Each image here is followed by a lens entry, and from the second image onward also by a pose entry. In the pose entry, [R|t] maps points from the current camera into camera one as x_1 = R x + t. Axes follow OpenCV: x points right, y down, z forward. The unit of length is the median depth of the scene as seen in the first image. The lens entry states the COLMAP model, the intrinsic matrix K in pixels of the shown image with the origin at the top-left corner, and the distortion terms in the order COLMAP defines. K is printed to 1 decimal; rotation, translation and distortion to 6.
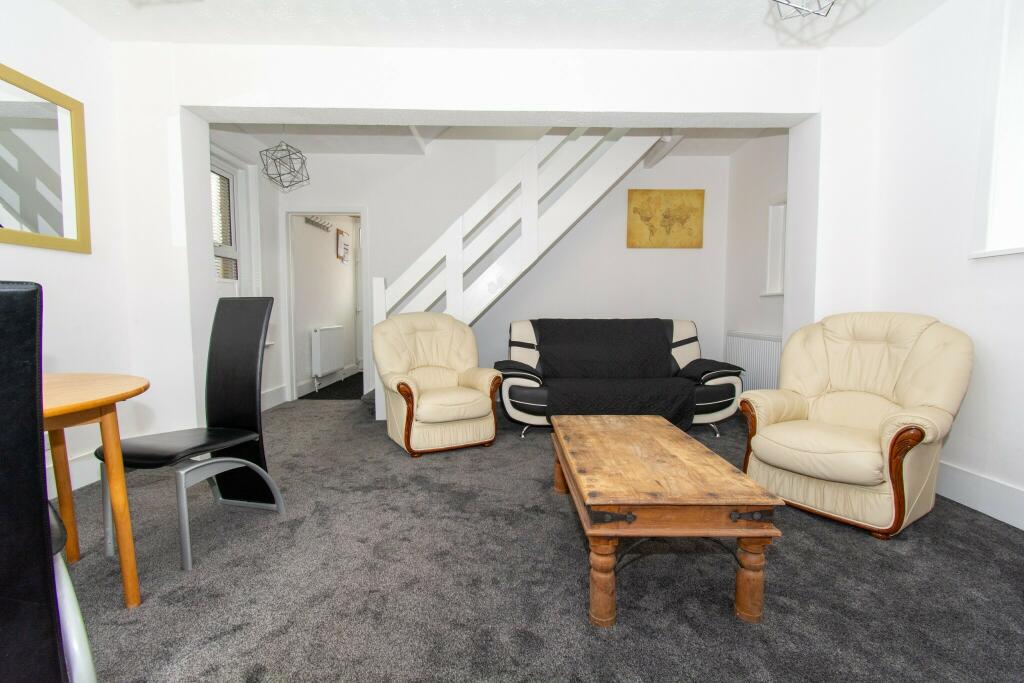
lens RADIAL K [[454.3, 0, 513.3], [0, 454.3, 333.8], [0, 0, 1]] dist [-0.016207, 0.000388]
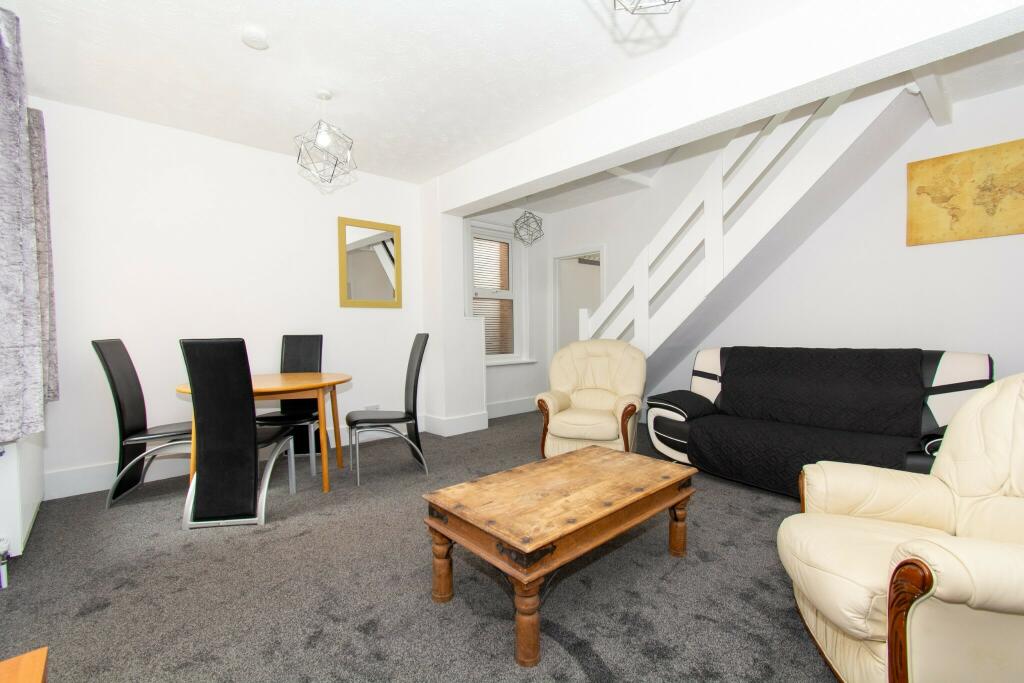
lens RADIAL K [[451.9, 0, 515.3], [0, 451.9, 341.1], [0, 0, 1]] dist [0.020830, -0.026792]
pose [[0.657896, 0.006864, -0.753078, 0.463030], [-0.020506, 0.999751, -0.008802, -0.028660], [0.752830, 0.021233, 0.657873, 0.105308]]
